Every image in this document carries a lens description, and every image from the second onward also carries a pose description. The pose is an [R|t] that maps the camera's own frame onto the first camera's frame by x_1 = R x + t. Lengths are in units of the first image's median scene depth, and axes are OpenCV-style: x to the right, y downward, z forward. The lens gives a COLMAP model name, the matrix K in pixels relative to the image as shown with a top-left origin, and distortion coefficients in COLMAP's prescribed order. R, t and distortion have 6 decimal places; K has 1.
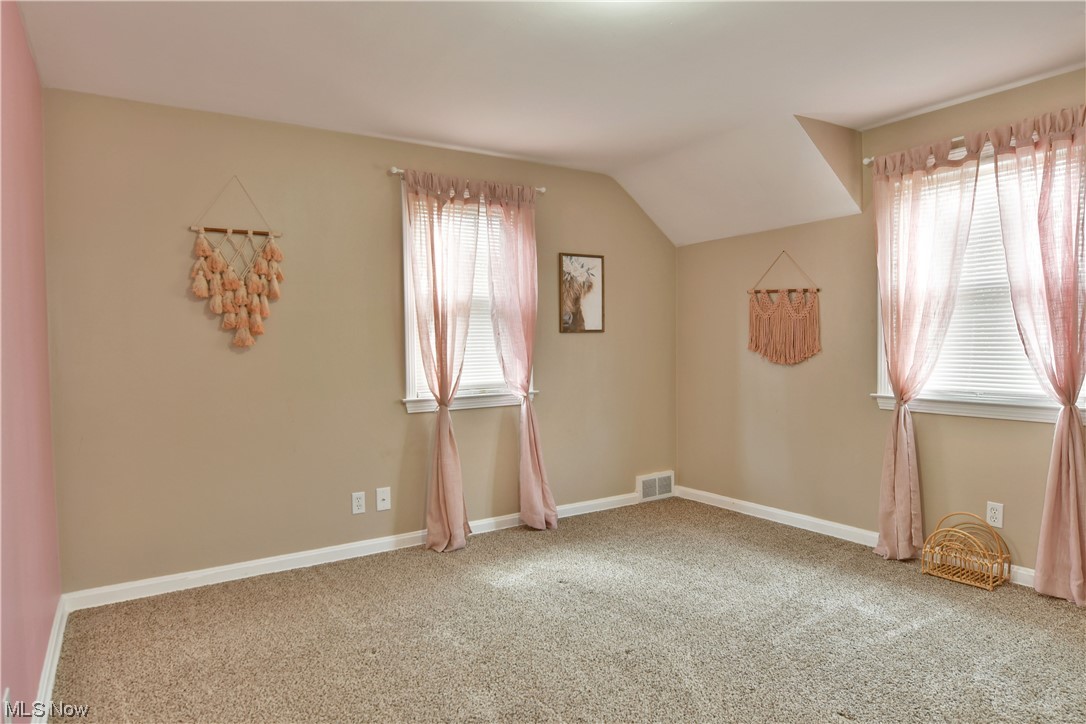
lens RADIAL K [[659.3, 0, 538.7], [0, 659.3, 364.2], [0, 0, 1]] dist [-0.009942, -0.006660]
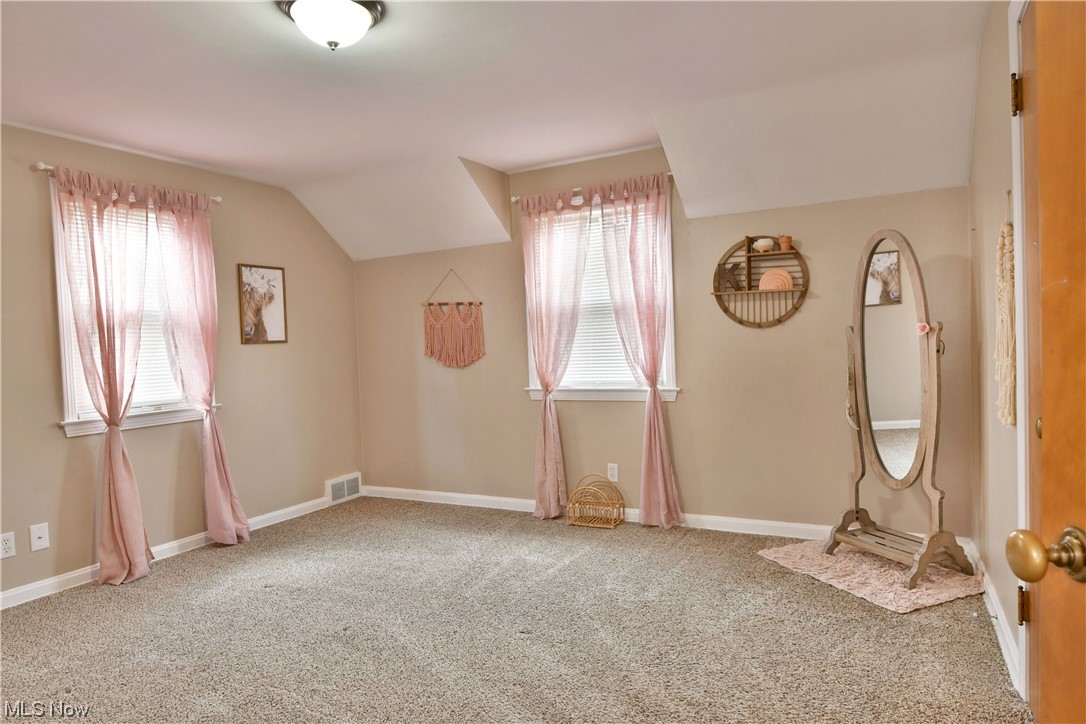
lens RADIAL K [[659.3, 0, 546.2], [0, 659.3, 363.7], [0, 0, 1]] dist [-0.009942, -0.006660]
pose [[0.868746, -0.036061, 0.493943, -0.070050], [0.043671, 0.999038, -0.003872, 0.006338], [-0.493328, 0.024935, 0.869486, -0.097636]]
